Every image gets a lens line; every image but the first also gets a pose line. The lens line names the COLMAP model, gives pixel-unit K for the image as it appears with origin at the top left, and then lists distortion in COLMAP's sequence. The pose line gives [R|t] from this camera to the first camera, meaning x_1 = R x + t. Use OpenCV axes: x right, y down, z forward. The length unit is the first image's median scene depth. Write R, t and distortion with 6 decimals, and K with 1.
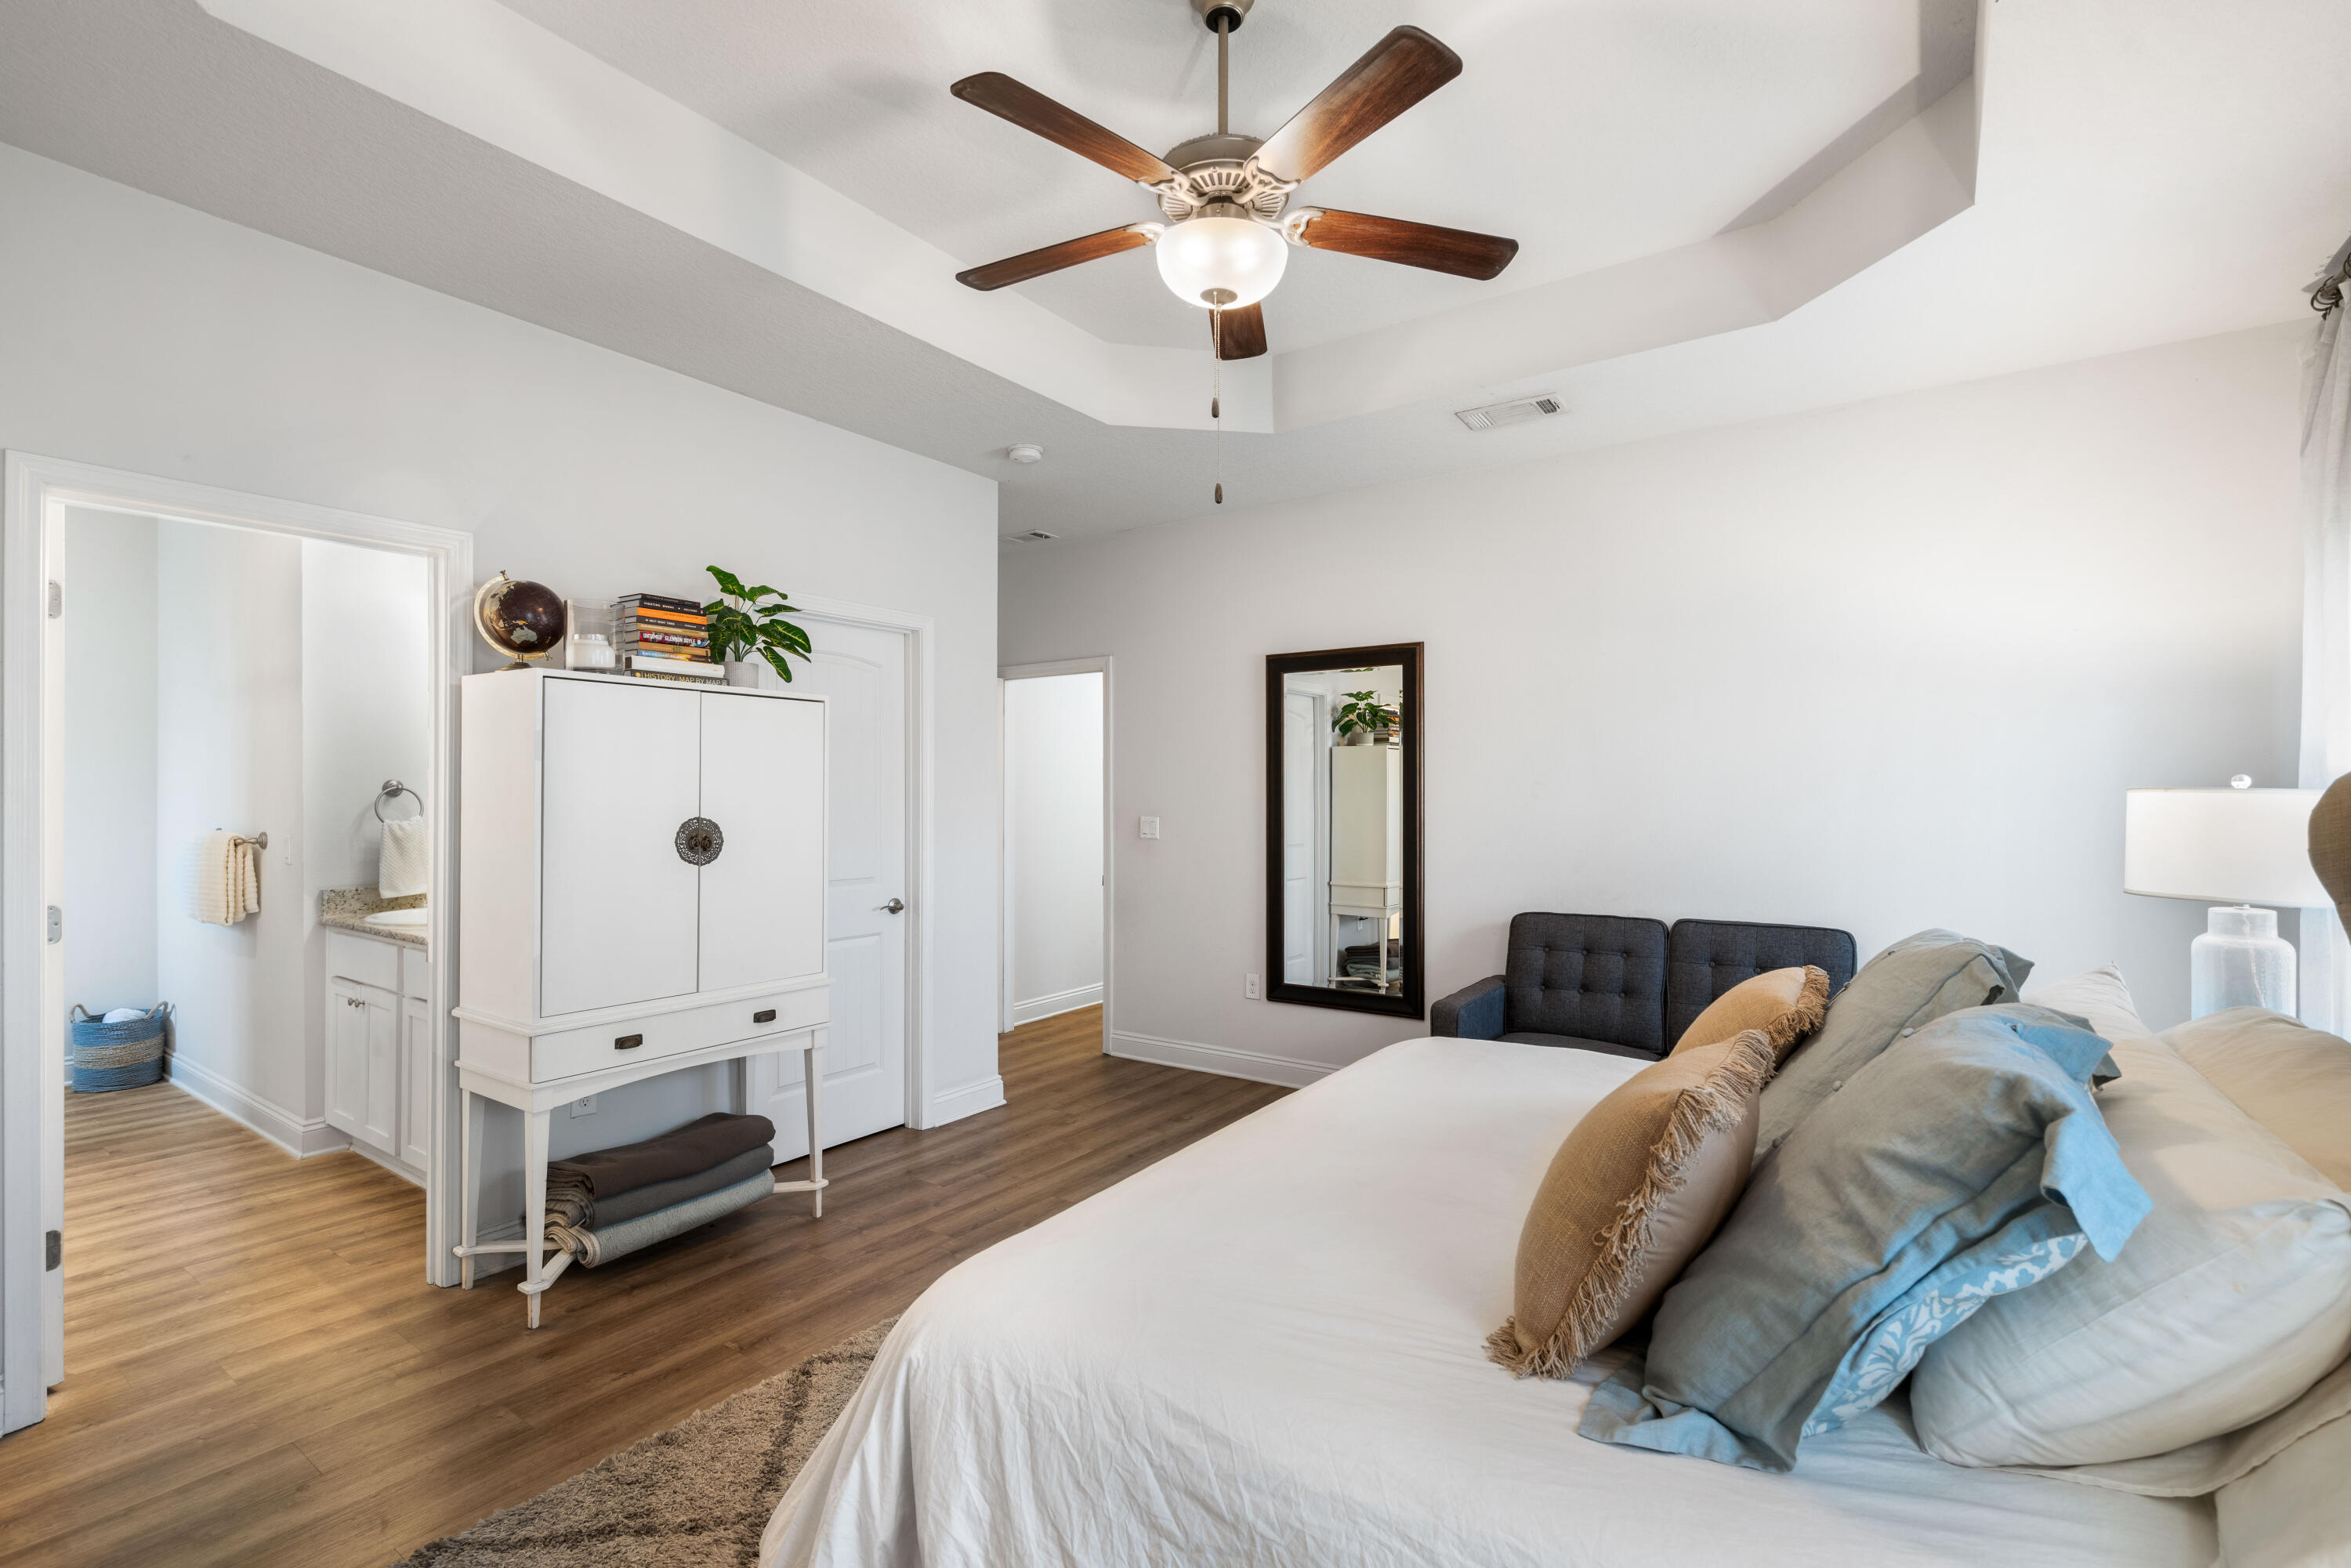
lens RADIAL K [[1076.7, 0, 1178.2], [0, 1076.7, 786.4], [0, 0, 1]] dist [-0.005644, 0.001756]
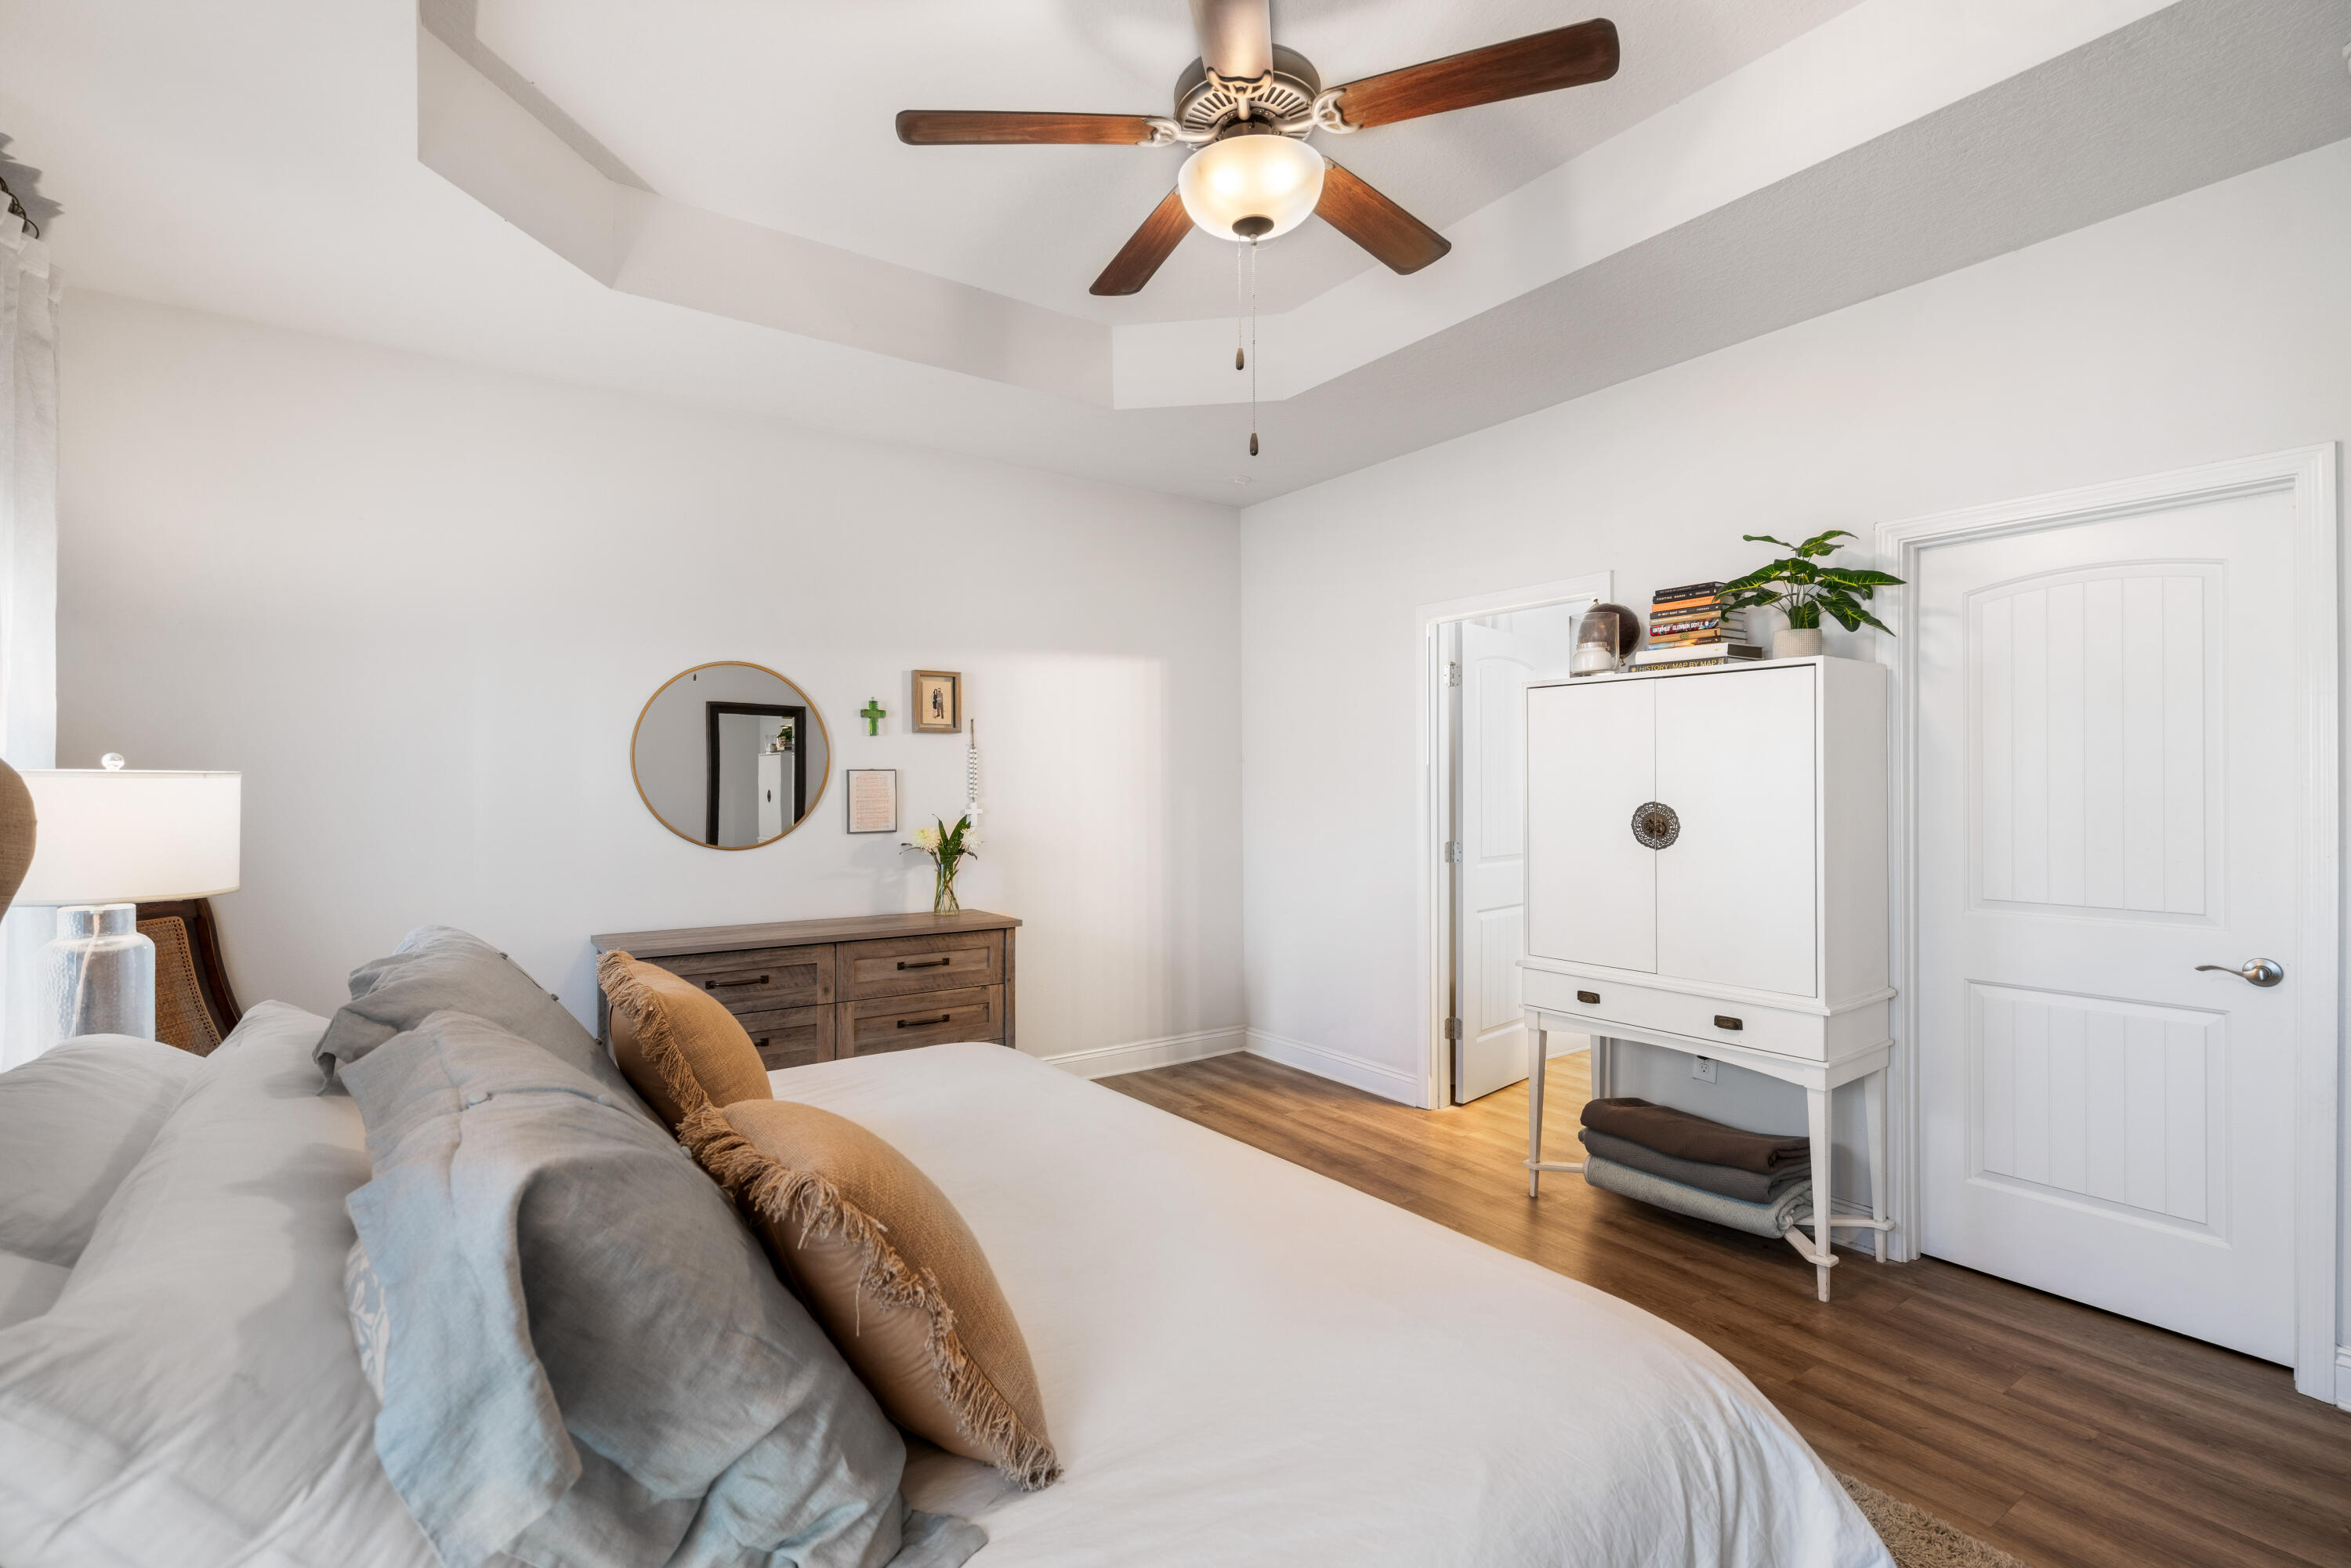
lens RADIAL K [[1076.7, 0, 1179.6], [0, 1076.7, 774.6], [0, 0, 1]] dist [-0.005644, 0.001756]
pose [[-0.336475, -0.005535, -0.941676, 0.511081], [0.006246, 0.999948, -0.008109, 0.006301], [0.941672, -0.008610, -0.336423, 0.705500]]
